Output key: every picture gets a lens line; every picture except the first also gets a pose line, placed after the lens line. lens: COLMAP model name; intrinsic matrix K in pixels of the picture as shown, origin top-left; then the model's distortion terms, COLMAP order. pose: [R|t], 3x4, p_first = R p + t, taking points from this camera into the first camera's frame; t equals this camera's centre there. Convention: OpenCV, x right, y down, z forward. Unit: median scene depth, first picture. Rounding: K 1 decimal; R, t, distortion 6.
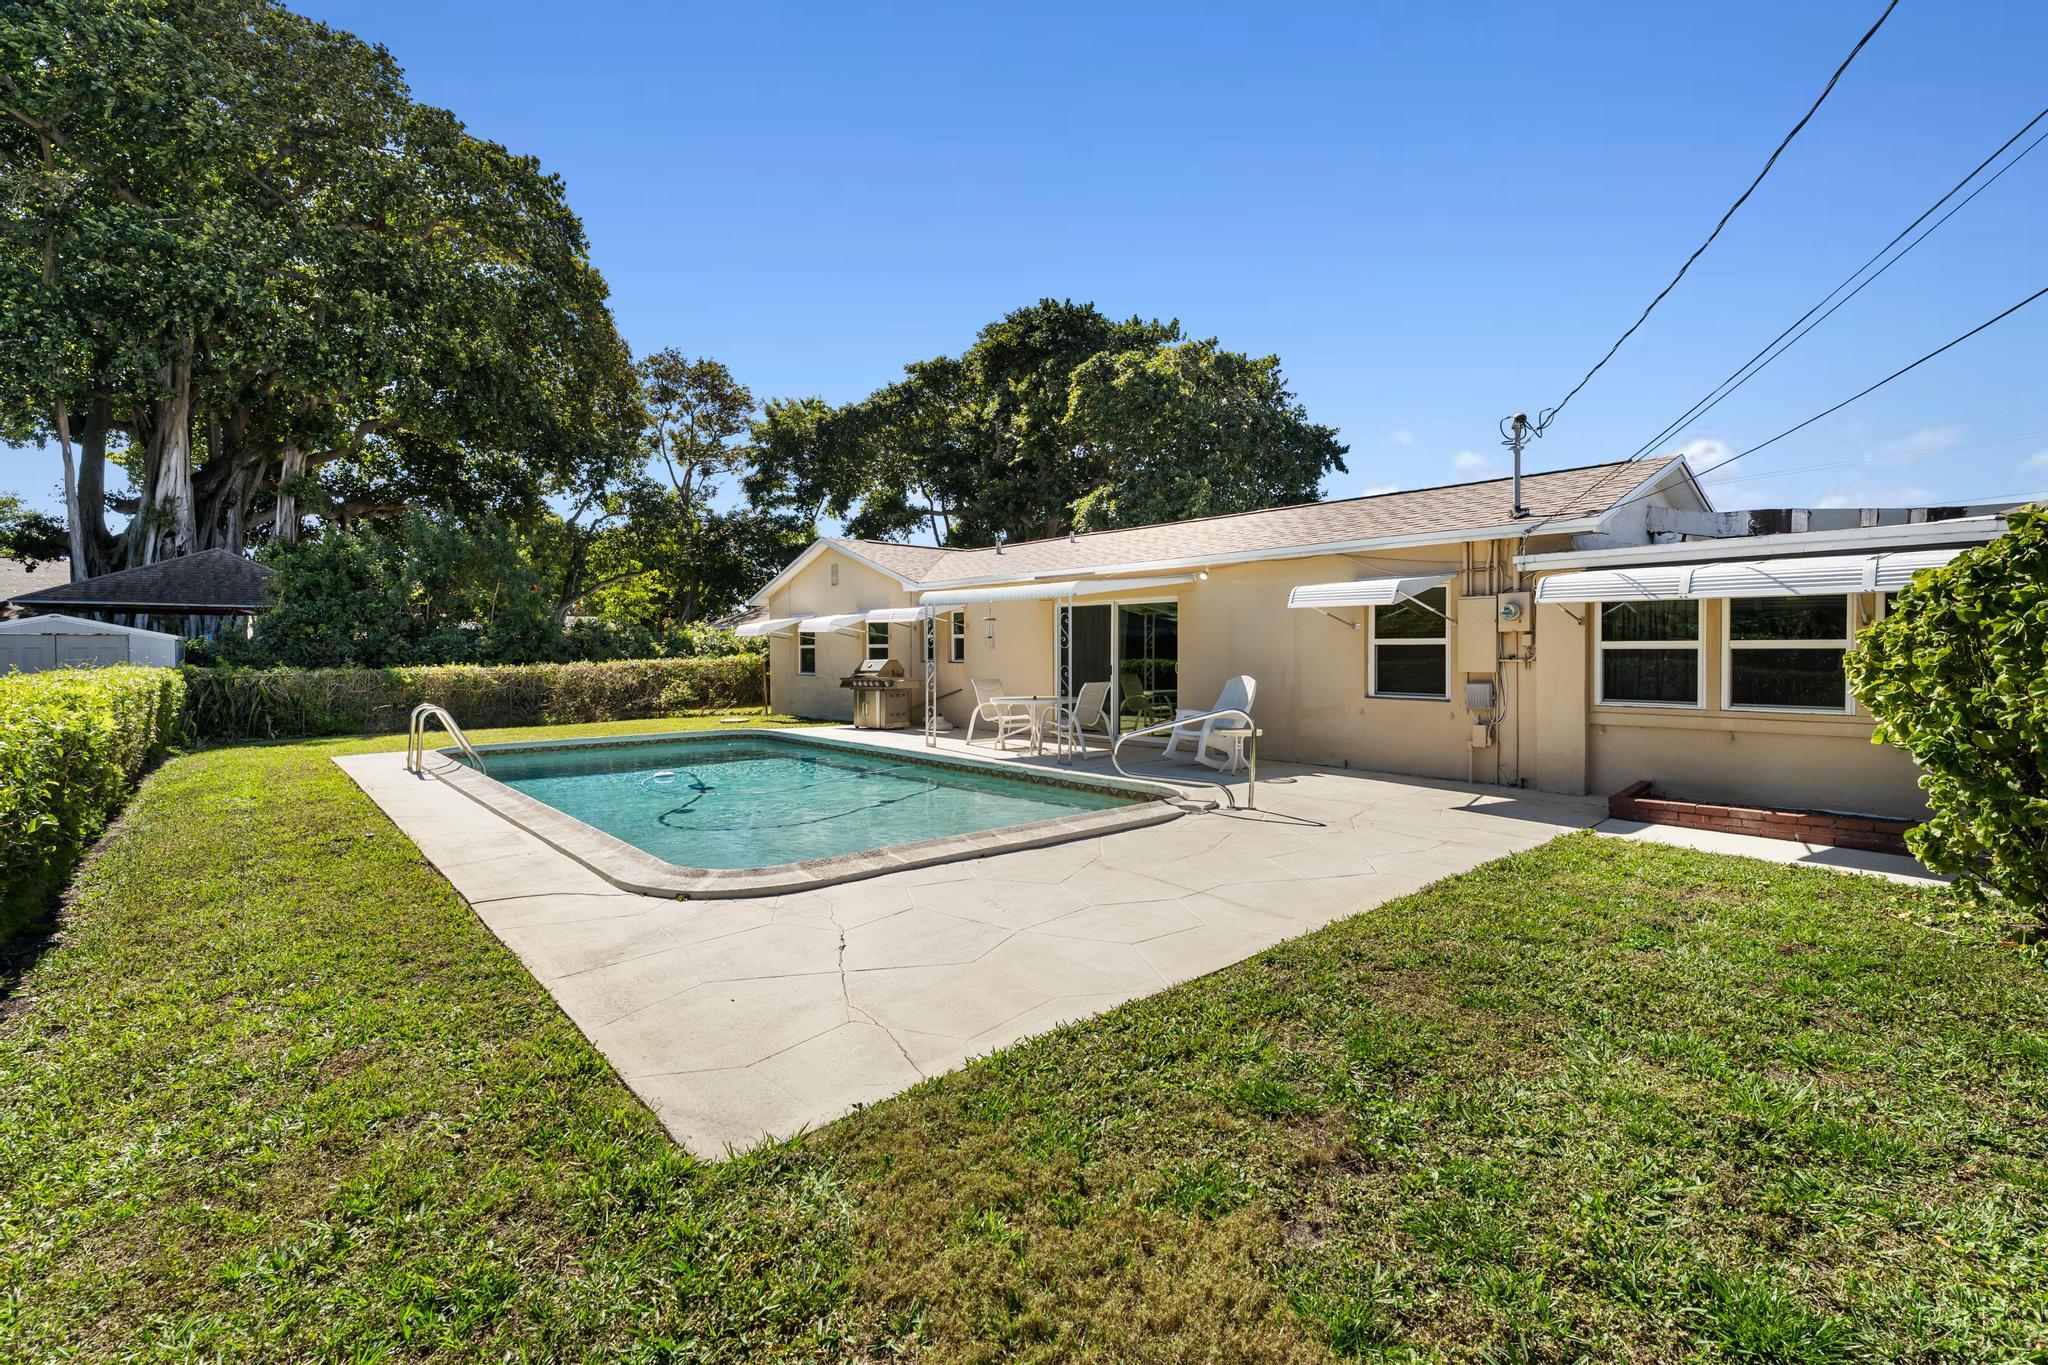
lens RADIAL K [[894.2, 0, 1027.9], [0, 894.2, 673.2], [0, 0, 1]] dist [0.003401, -0.003420]
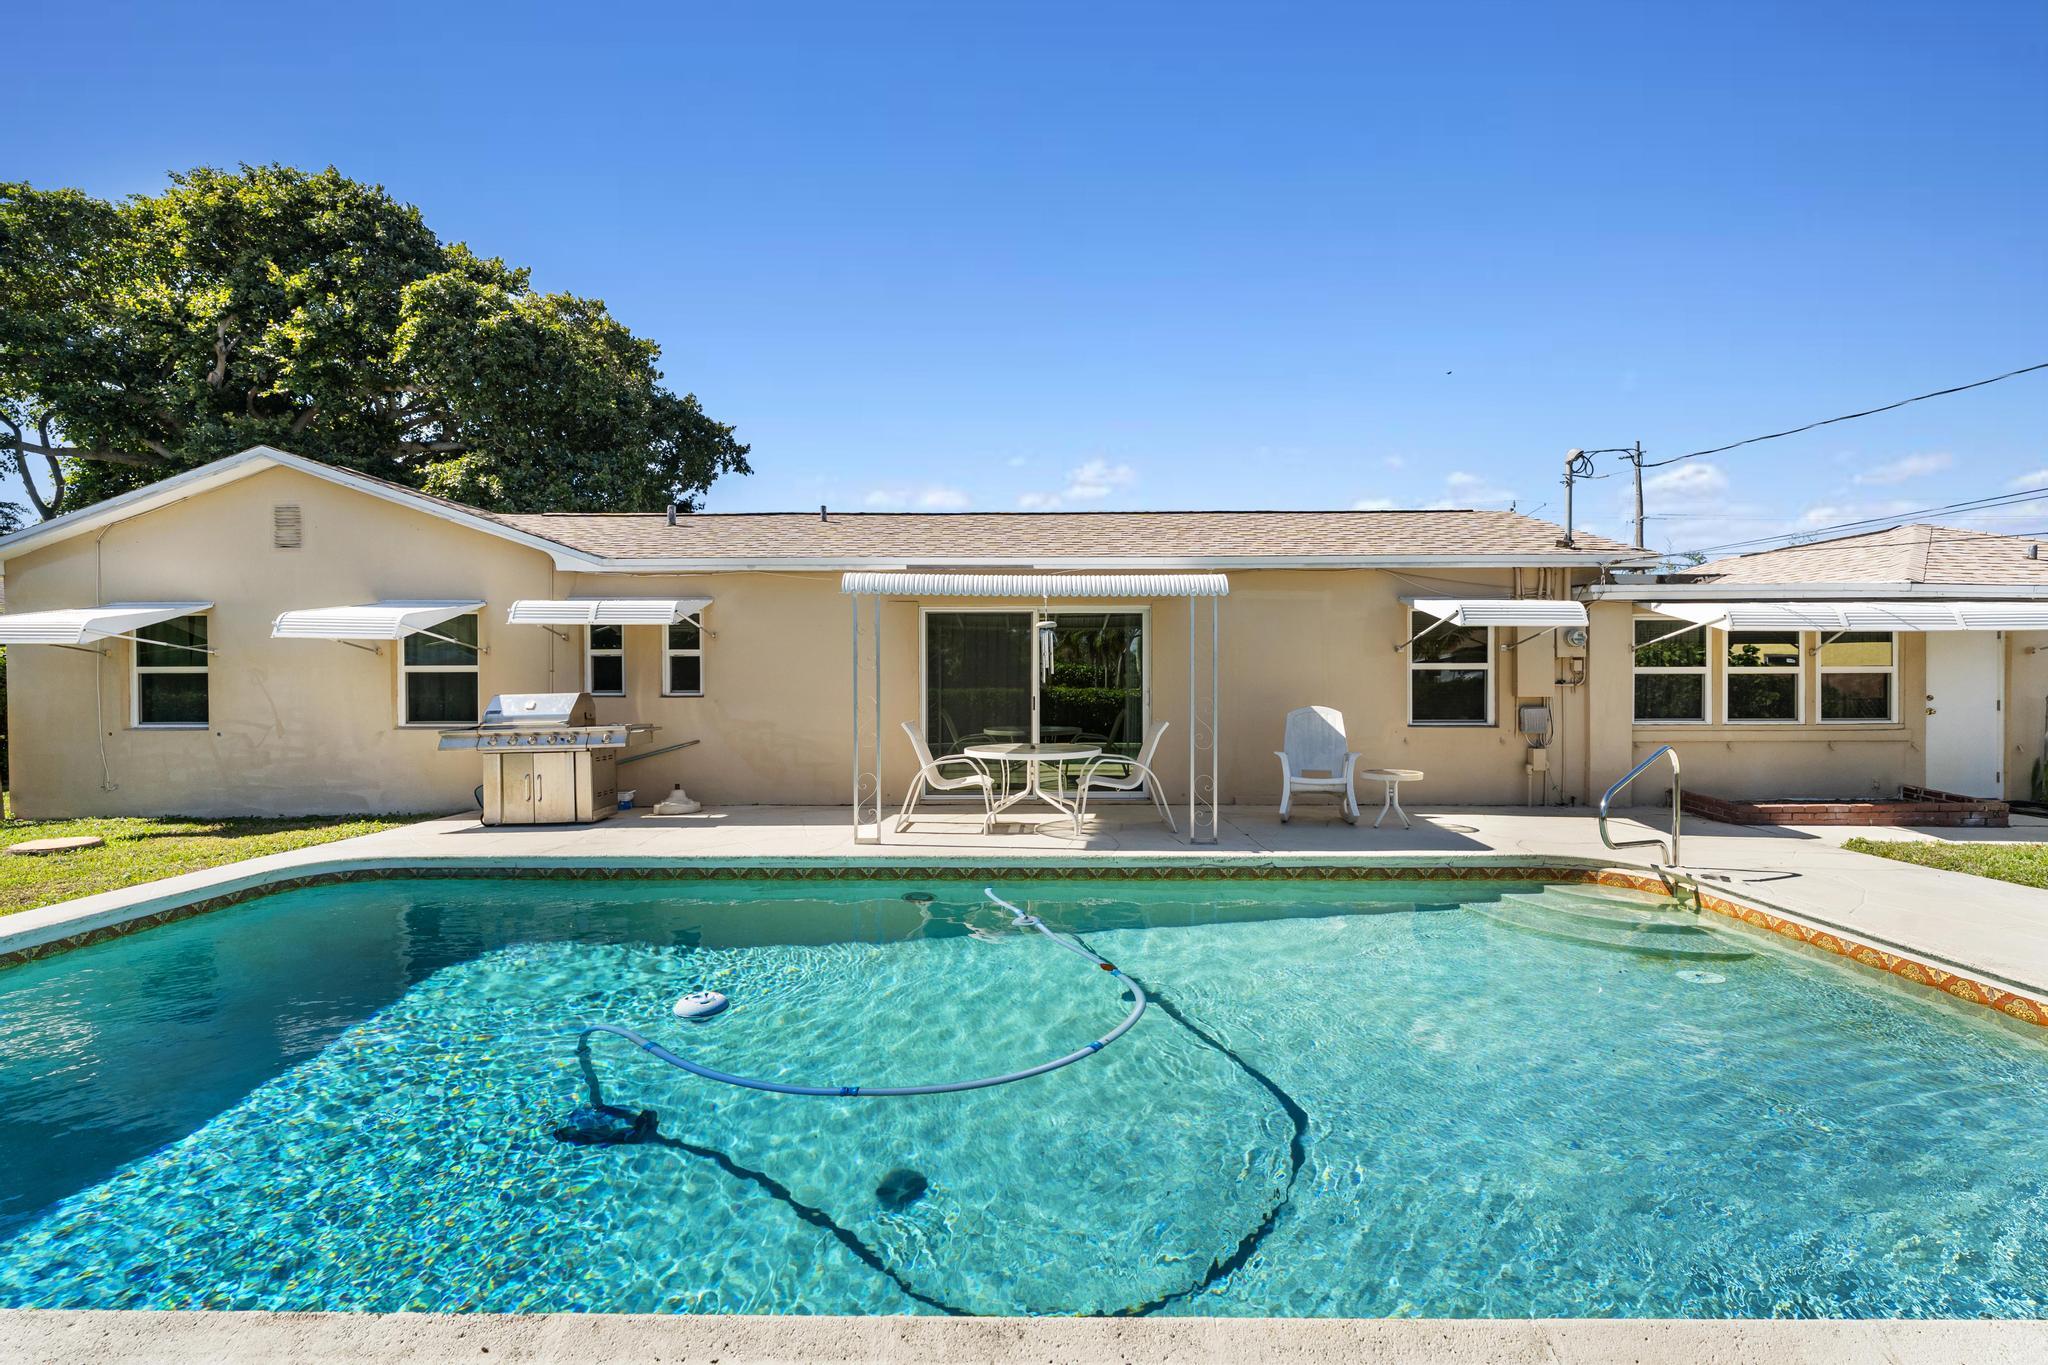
lens RADIAL K [[894.2, 0, 1029.2], [0, 894.2, 679.6], [0, 0, 1]] dist [0.003401, -0.003420]
pose [[0.673555, -0.001687, 0.739135, -0.131902], [0.019937, 0.999675, -0.015887, -0.003331], [-0.738868, 0.025437, 0.673370, 0.153962]]
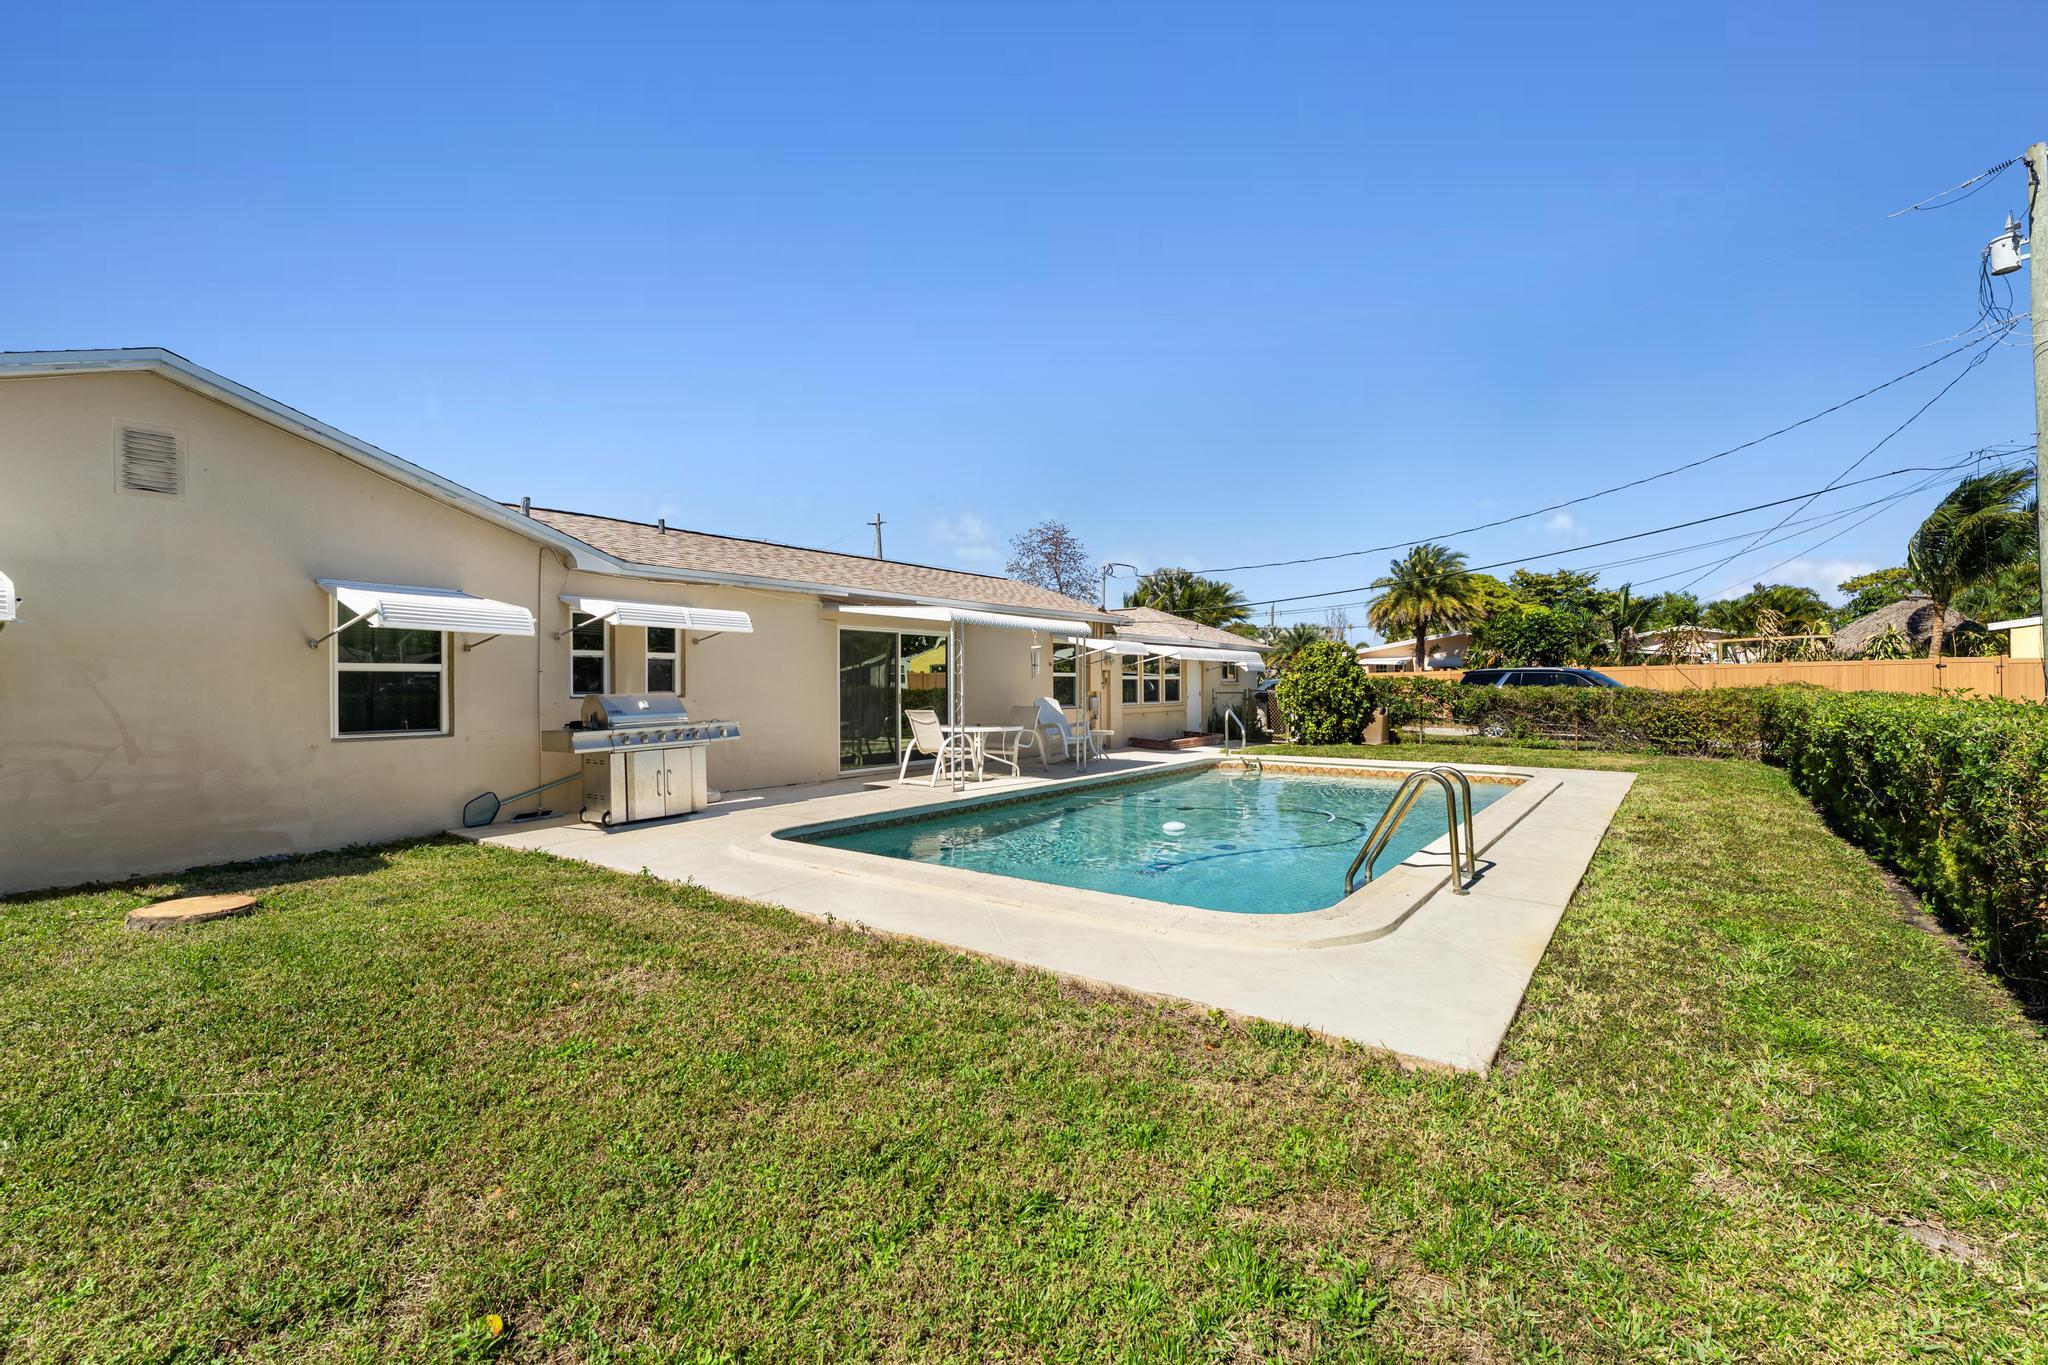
lens RADIAL K [[894.2, 0, 1046.6], [0, 894.2, 683.6], [0, 0, 1]] dist [0.003401, -0.003420]
pose [[-0.223876, -0.007274, 0.974590, -0.274029], [0.018771, 0.999754, 0.011773, -0.008572], [-0.974437, 0.020929, -0.223685, 0.316573]]
